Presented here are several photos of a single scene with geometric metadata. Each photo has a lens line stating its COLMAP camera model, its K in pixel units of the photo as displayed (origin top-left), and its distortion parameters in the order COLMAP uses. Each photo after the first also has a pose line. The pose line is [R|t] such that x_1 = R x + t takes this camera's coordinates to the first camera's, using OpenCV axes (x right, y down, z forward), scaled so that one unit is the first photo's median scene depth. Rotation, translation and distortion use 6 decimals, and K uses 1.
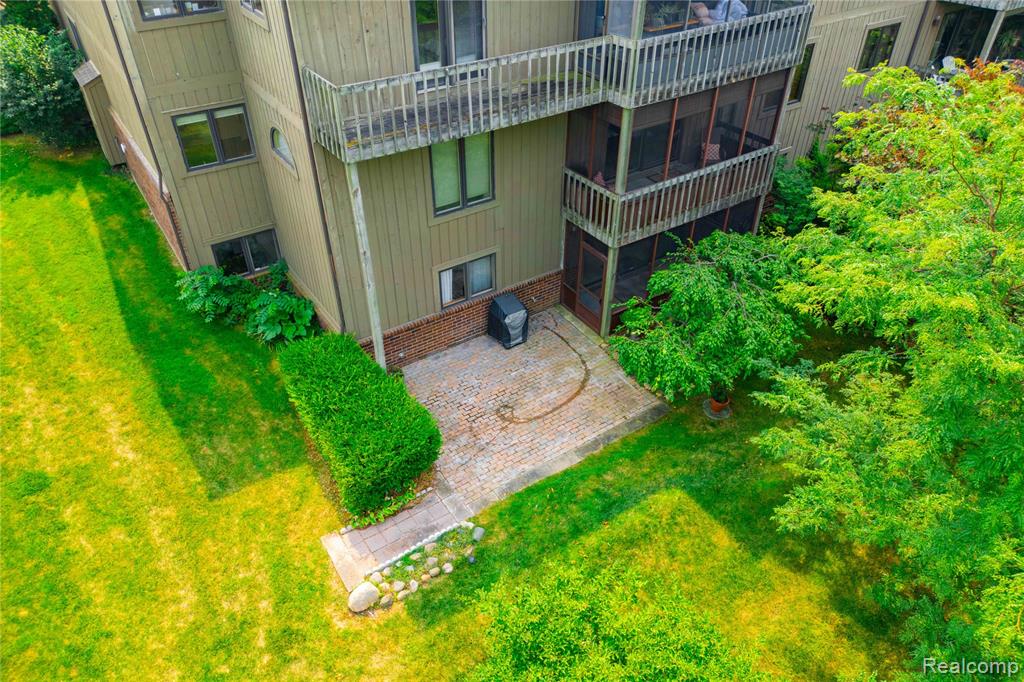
lens RADIAL K [[682.5, 0, 509.3], [0, 682.5, 338.4], [0, 0, 1]] dist [0.046836, -0.036223]
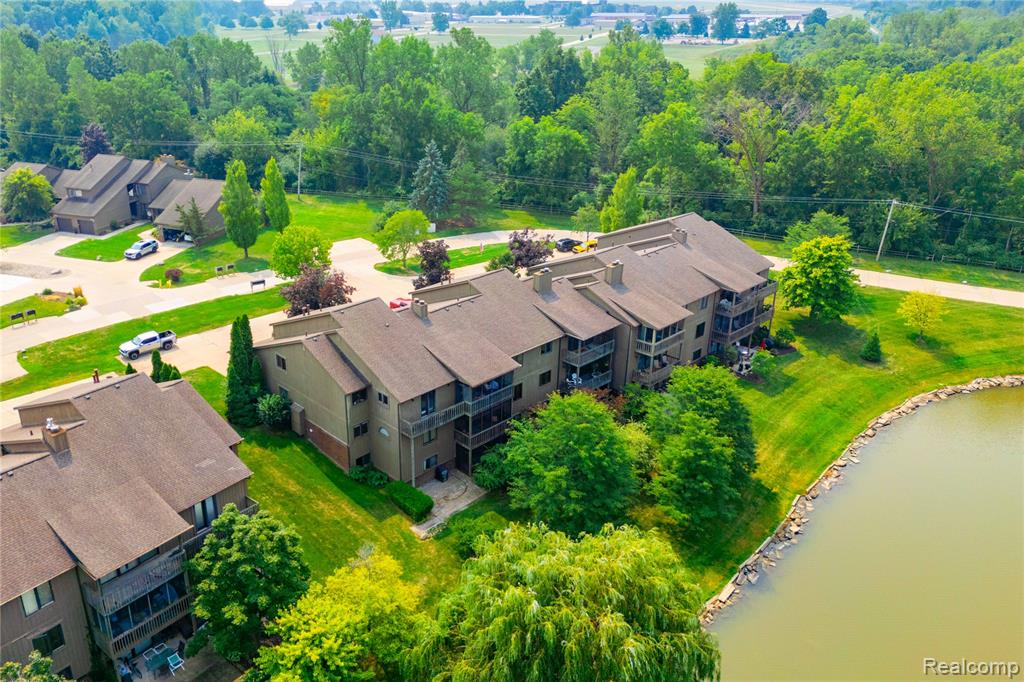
lens RADIAL K [[768.6, 0, 454.0], [0, 768.6, 342.2], [0, 0, 1]] dist [0.032727, -0.004662]
pose [[0.986562, -0.063667, 0.150473, -0.566374], [0.097953, 0.967573, -0.232827, 0.280981], [-0.130770, 0.244437, 0.960807, -3.383554]]
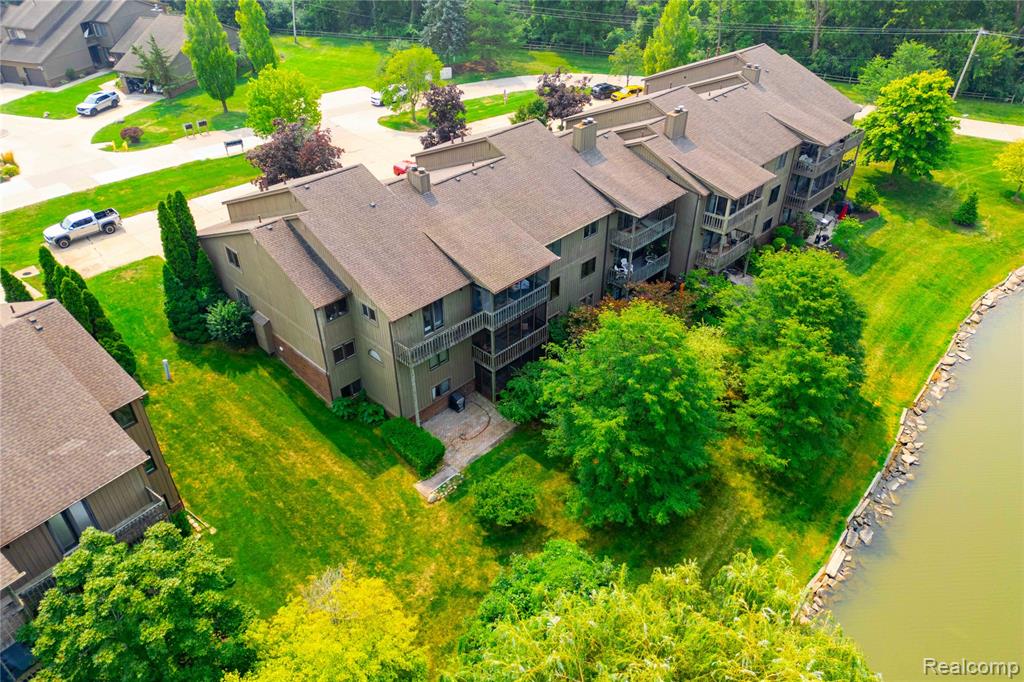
lens RADIAL K [[682.5, 0, 509.3], [0, 682.5, 338.4], [0, 0, 1]] dist [0.046836, -0.036223]
pose [[0.979120, -0.119716, 0.164290, -0.244255], [0.125345, 0.991816, -0.024297, -0.211259], [-0.160037, 0.044382, 0.986113, -1.914210]]
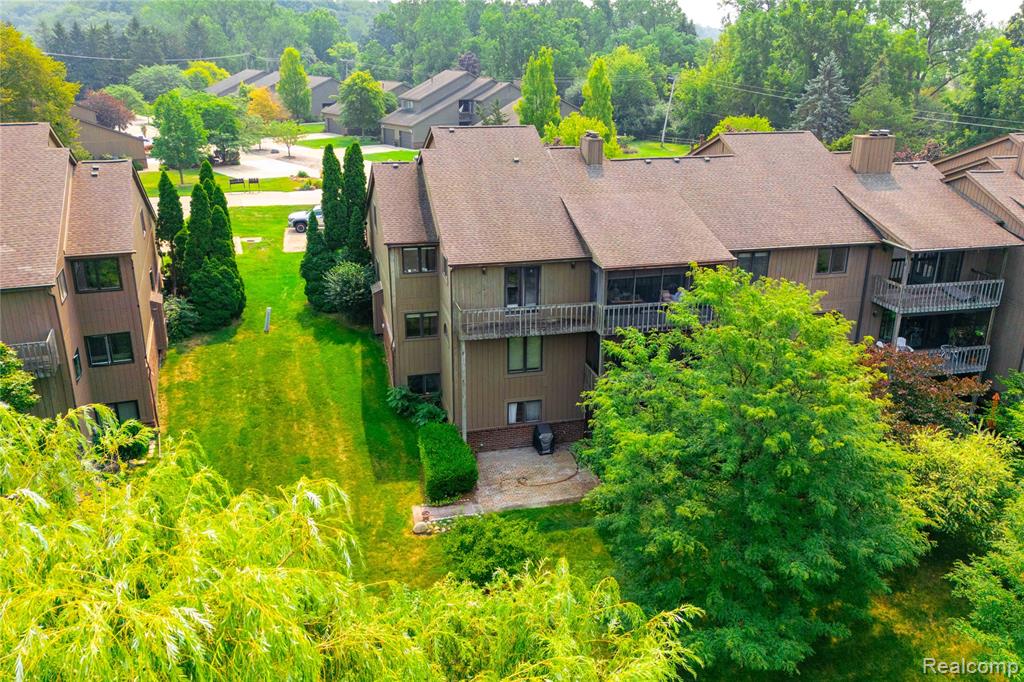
lens RADIAL K [[795.6, 0, 549.2], [0, 795.6, 336.5], [0, 0, 1]] dist [0.067343, -0.074473]
pose [[0.945444, 0.124916, -0.300885, 0.715612], [-0.211850, 0.937367, -0.276519, 0.349298], [0.247498, 0.325176, 0.912691, -1.173147]]
